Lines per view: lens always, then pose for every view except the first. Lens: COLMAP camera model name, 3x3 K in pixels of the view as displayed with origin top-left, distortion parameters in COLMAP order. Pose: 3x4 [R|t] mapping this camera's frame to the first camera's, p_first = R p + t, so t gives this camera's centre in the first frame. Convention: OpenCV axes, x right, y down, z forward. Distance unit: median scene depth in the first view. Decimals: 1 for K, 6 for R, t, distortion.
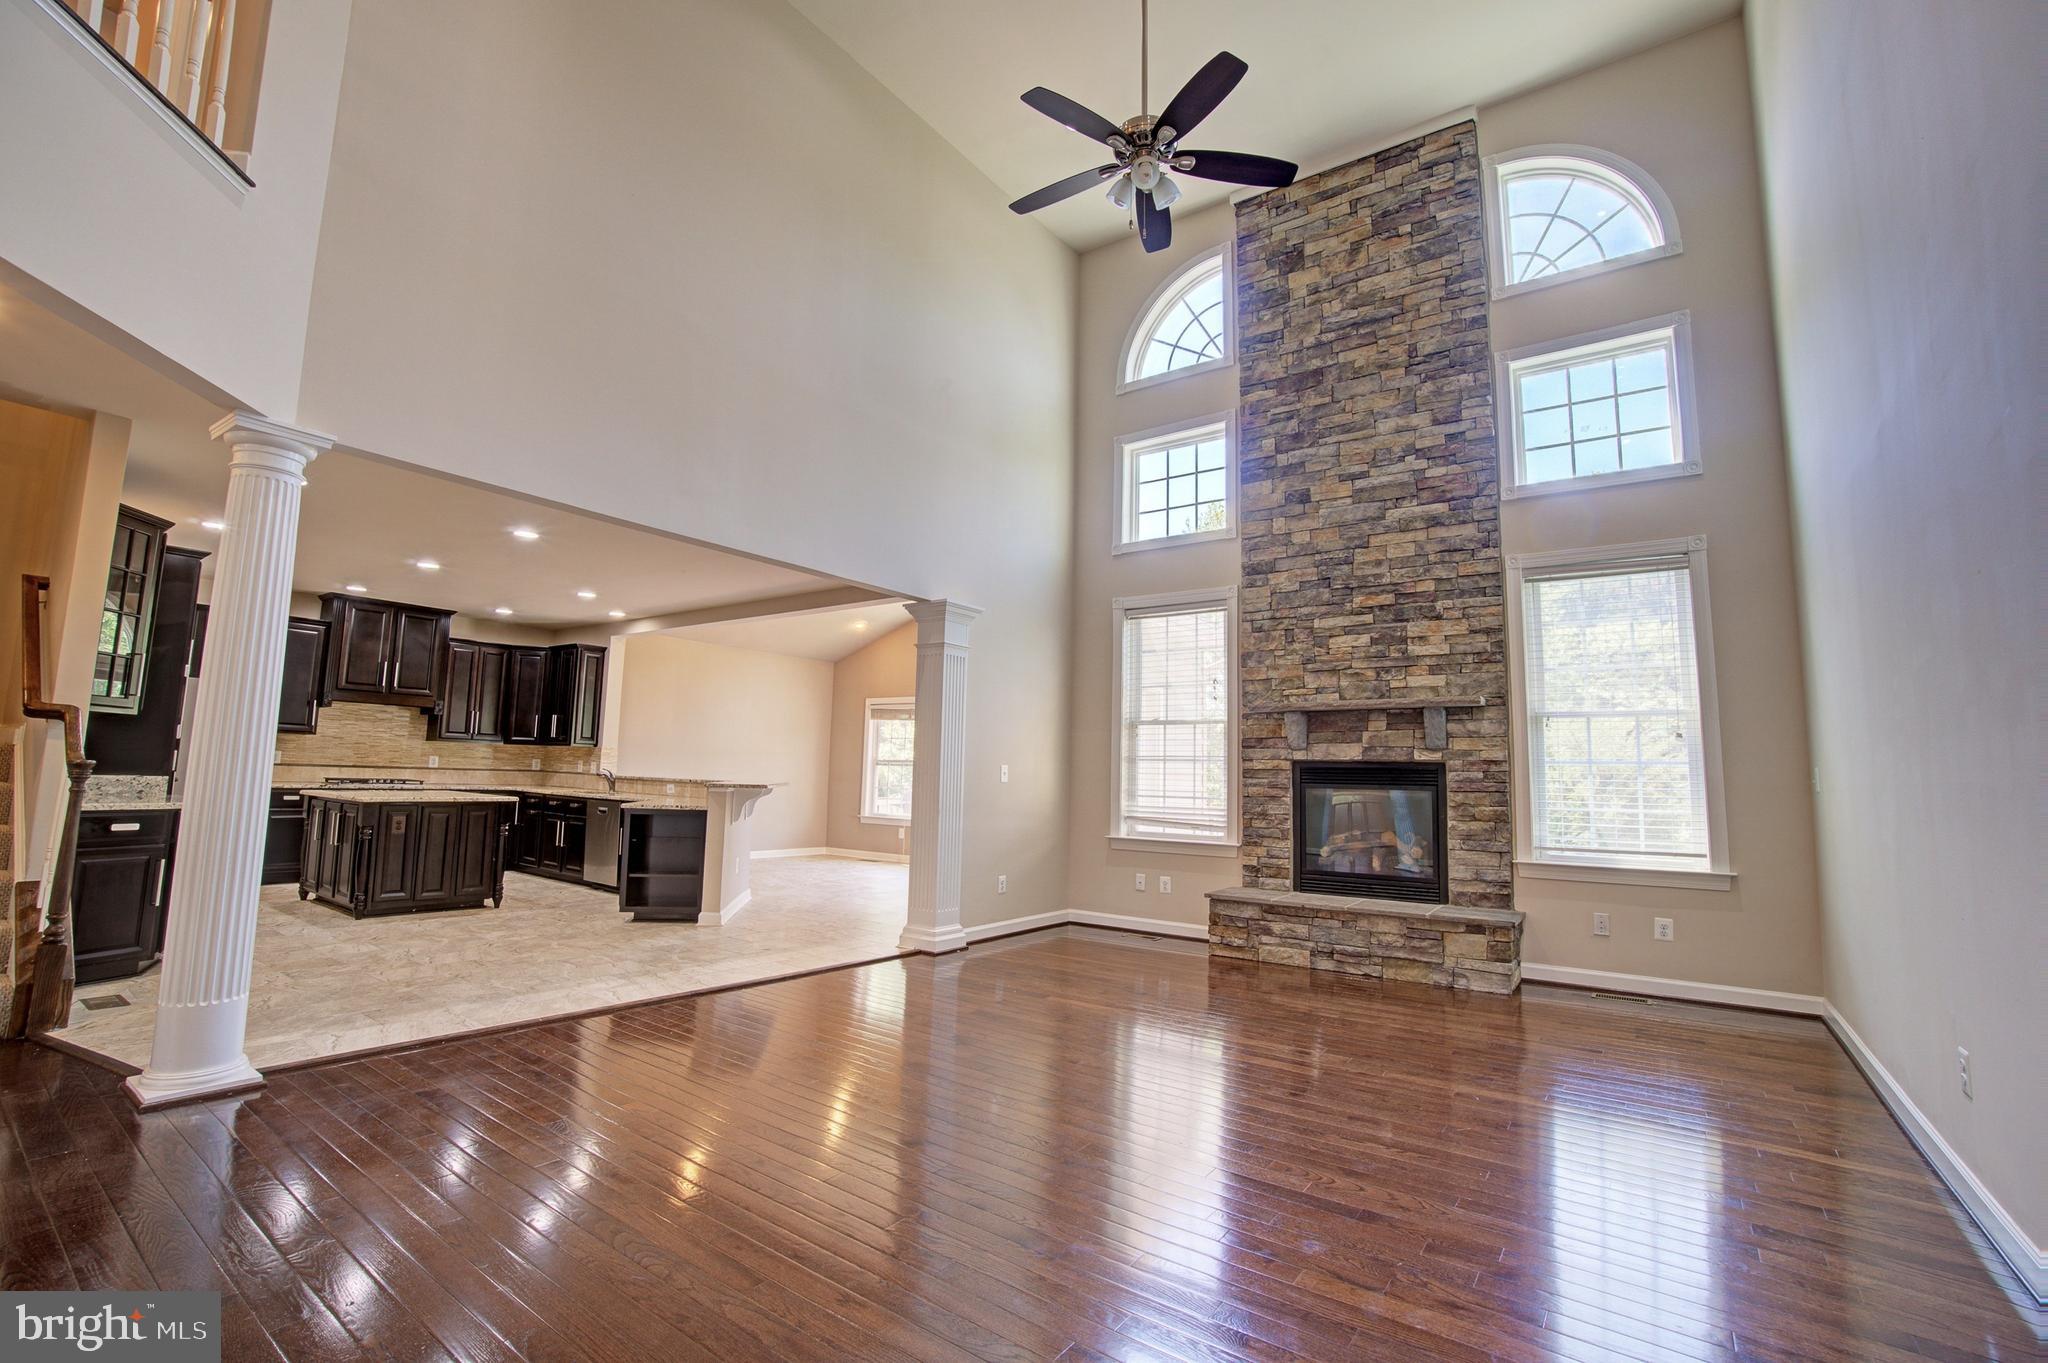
lens RADIAL K [[900.8, 0, 1065.3], [0, 900.8, 681.5], [0, 0, 1]] dist [-0.063813, 0.023133]
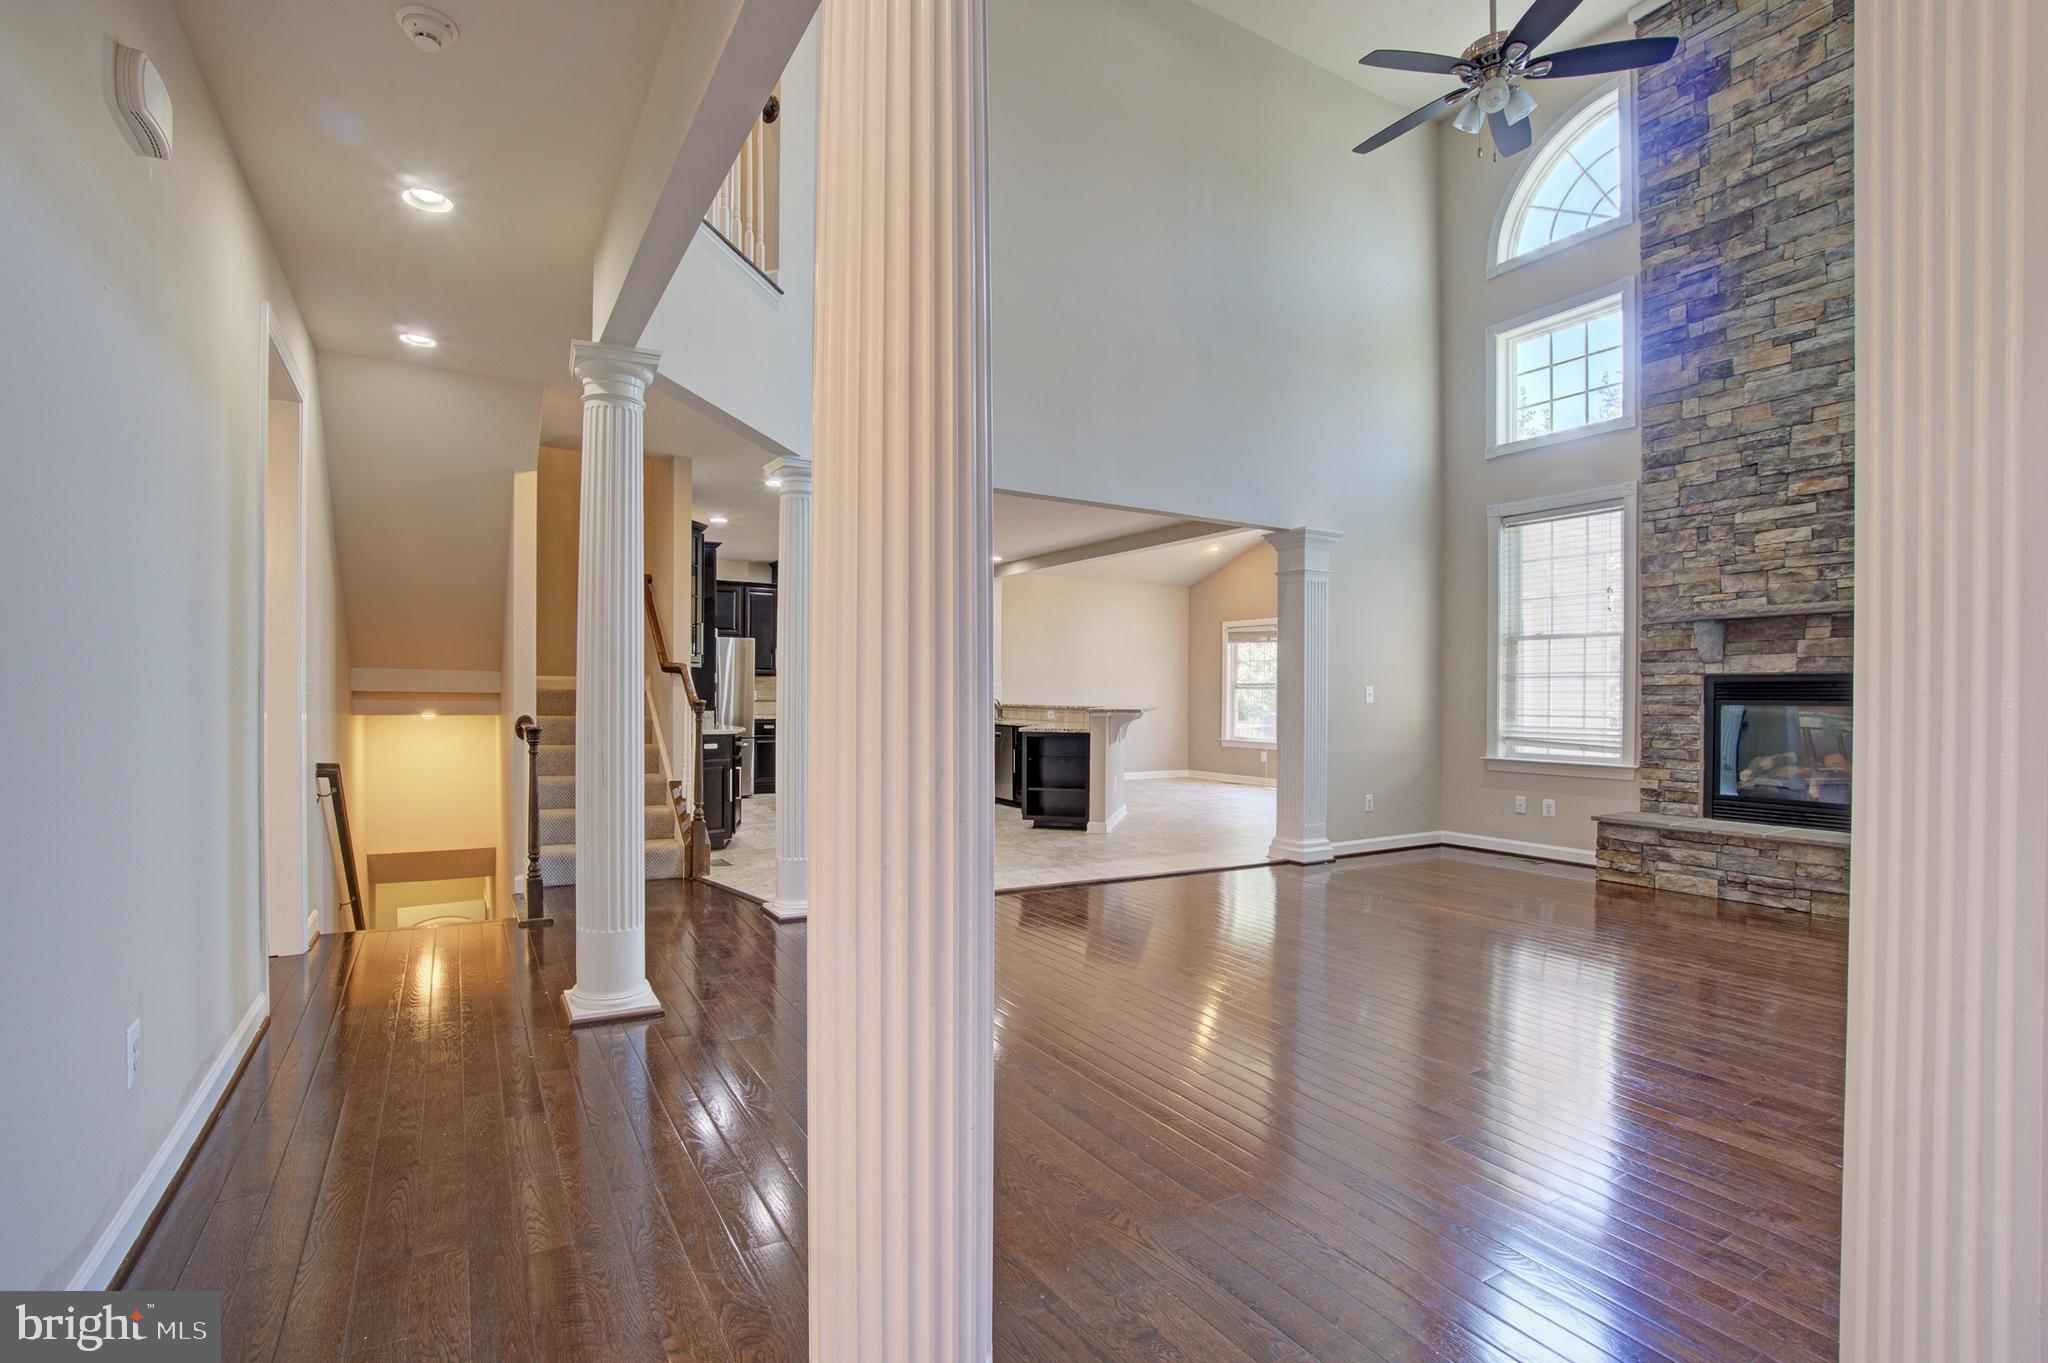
lens RADIAL K [[972.0, 0, 994.1], [0, 972.0, 714.0], [0, 0, 1]] dist [-0.059153, 0.021568]
pose [[0.903166, -0.010653, -0.429159, 0.015848], [0.061457, 0.992603, 0.104698, -0.015226], [0.424869, -0.120934, 0.897141, -0.151429]]
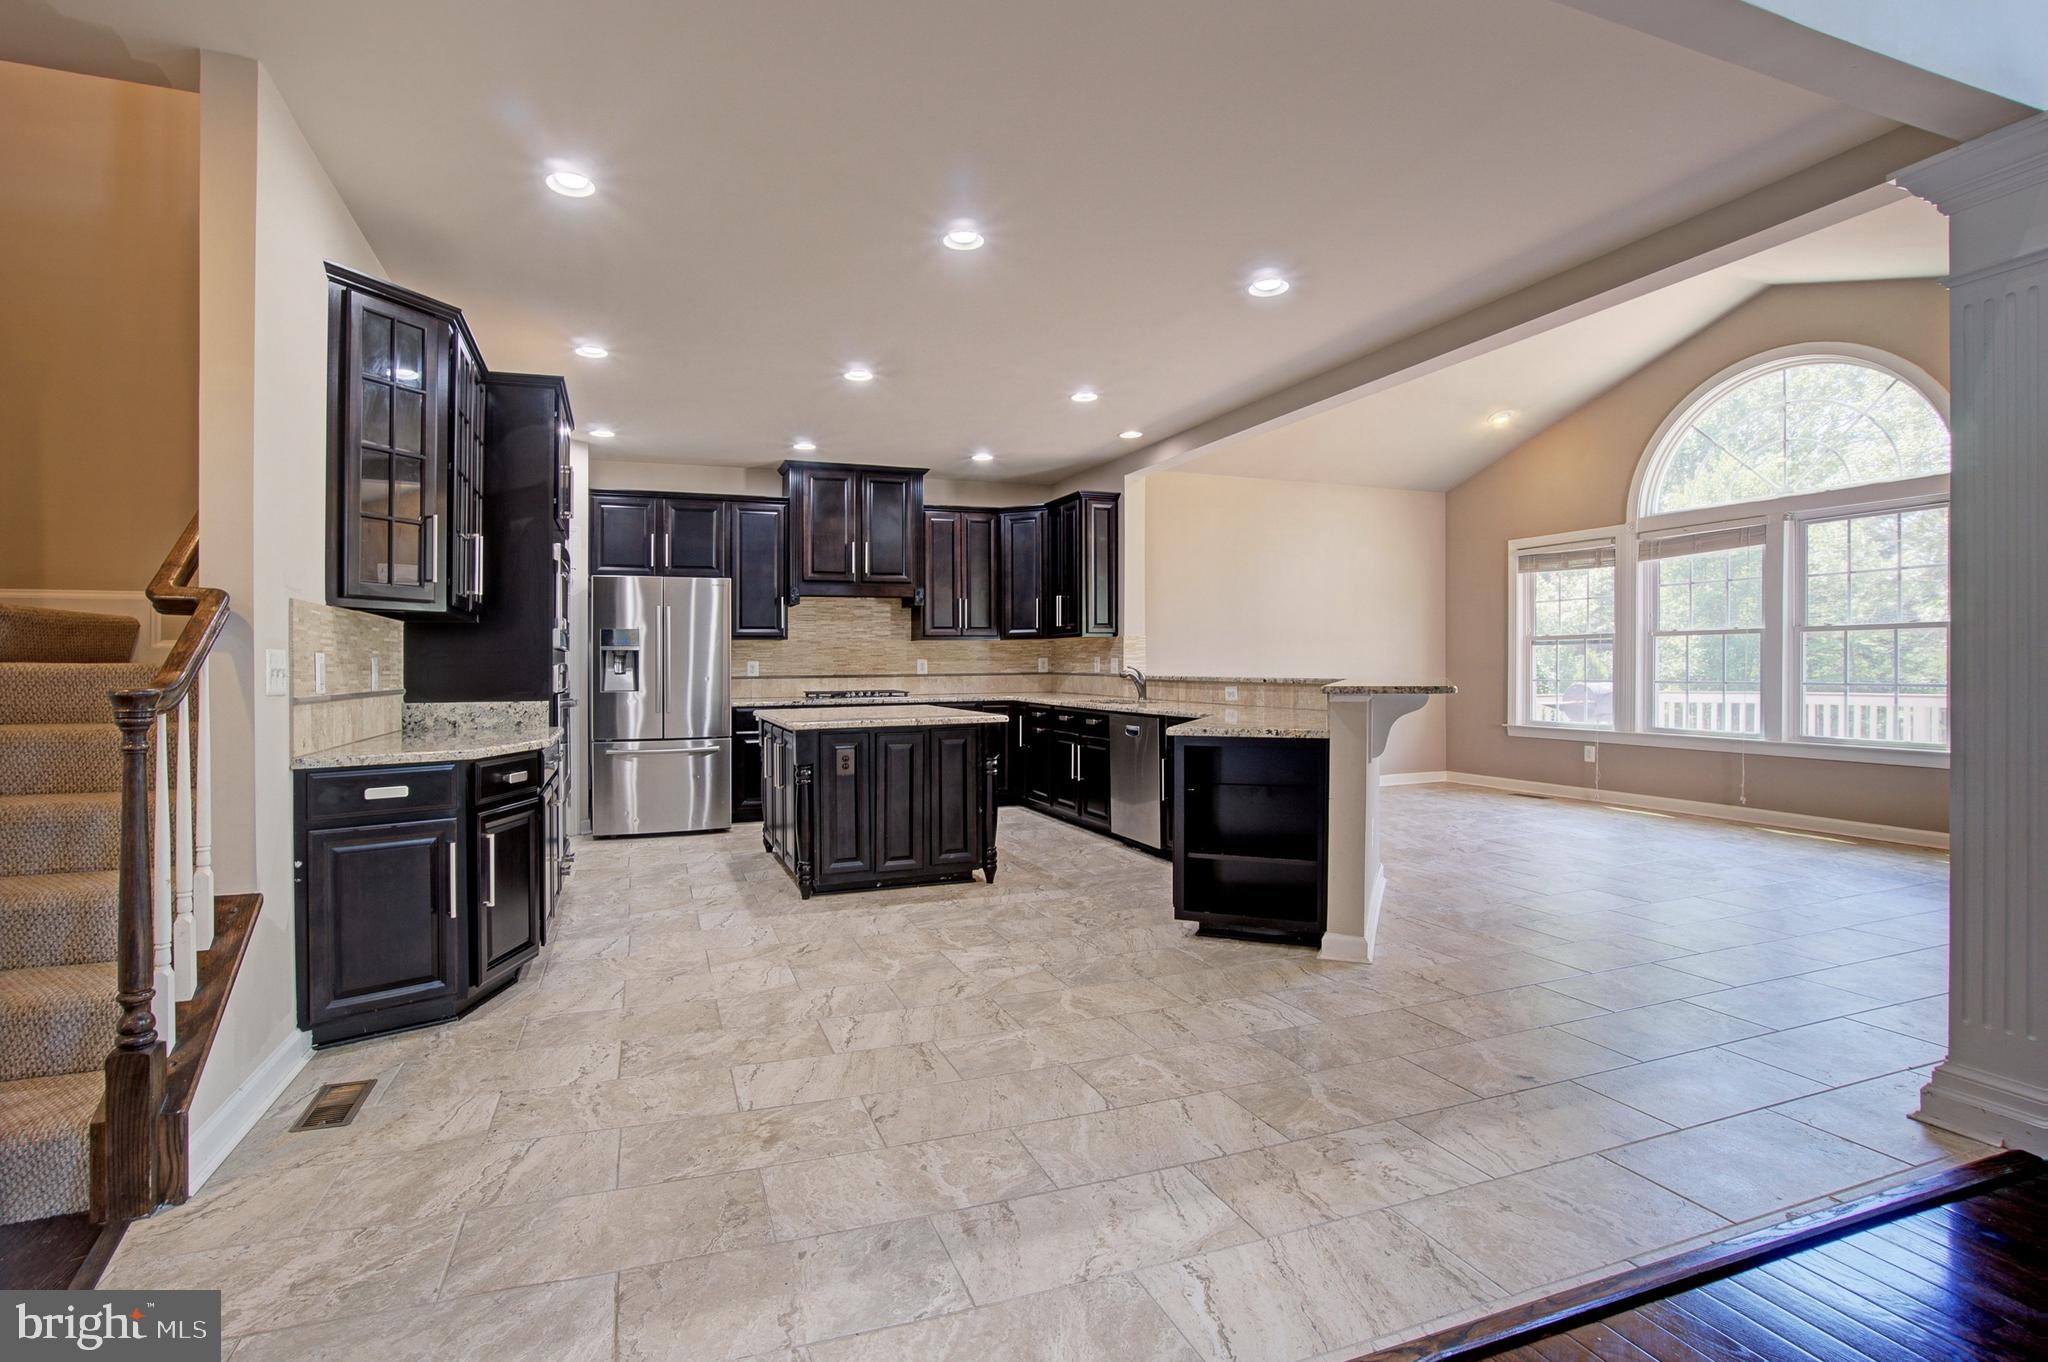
lens RADIAL K [[934.7, 0, 851.6], [0, 934.7, 710.0], [0, 0, 1]] dist [-0.053706, 0.000317]
pose [[0.722150, -0.004574, -0.691721, -0.239632], [0.105442, 0.989020, 0.103541, 0.046369], [0.683652, -0.147709, 0.714704, 0.449932]]
